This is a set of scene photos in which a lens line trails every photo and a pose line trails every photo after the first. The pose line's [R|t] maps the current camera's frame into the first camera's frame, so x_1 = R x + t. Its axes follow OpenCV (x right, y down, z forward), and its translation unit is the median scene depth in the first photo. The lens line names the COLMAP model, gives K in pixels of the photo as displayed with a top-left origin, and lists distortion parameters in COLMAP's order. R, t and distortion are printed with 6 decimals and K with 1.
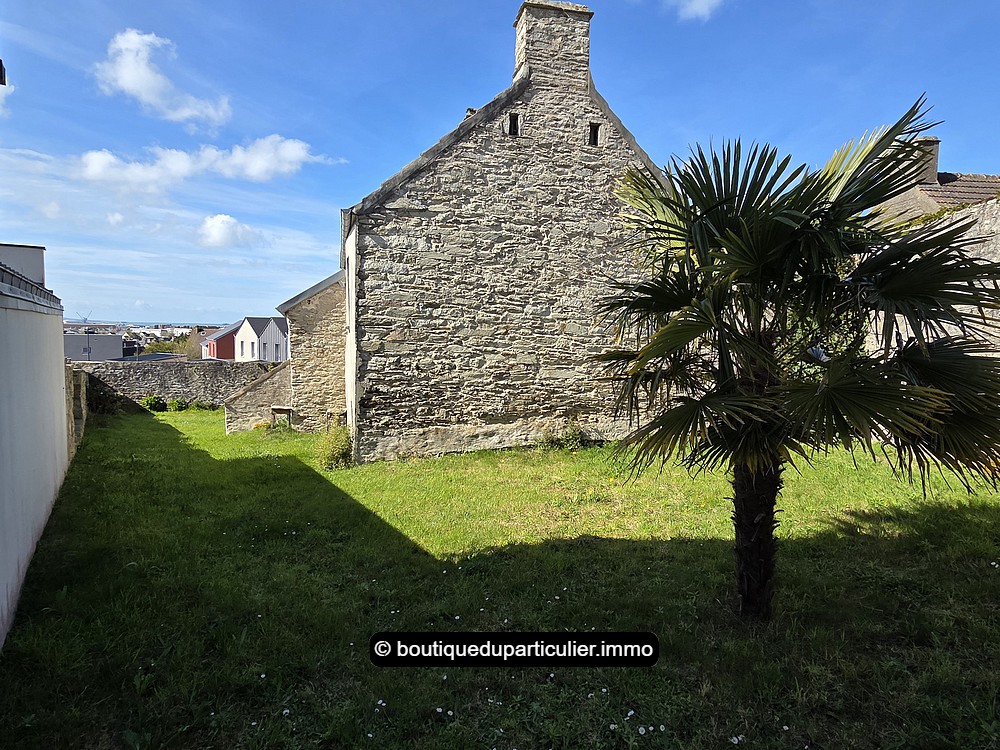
lens RADIAL K [[553.3, 0, 500.7], [0, 553.3, 375.0], [0, 0, 1]] dist [0.001067, -0.000721]
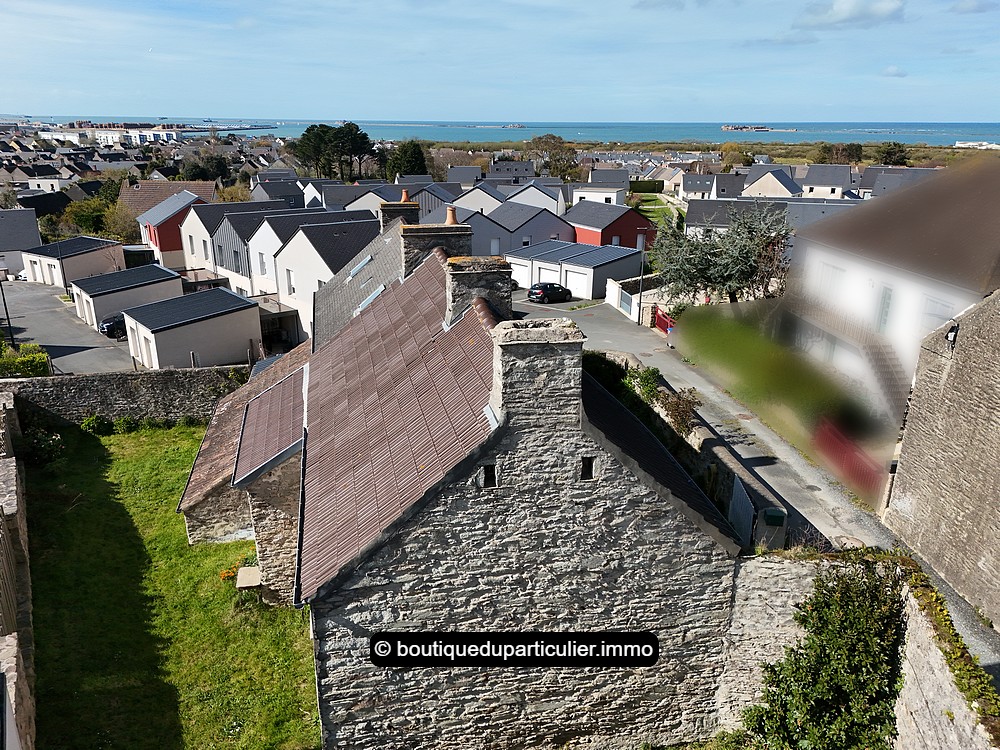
lens RADIAL K [[709.0, 0, 499.4], [0, 709.0, 374.5], [0, 0, 1]] dist [0.057413, -0.041219]
pose [[0.998908, -0.002532, -0.046657, 0.087598], [0.013620, 0.970951, 0.238892, -0.846801], [0.044697, -0.239267, 0.969925, -0.011786]]
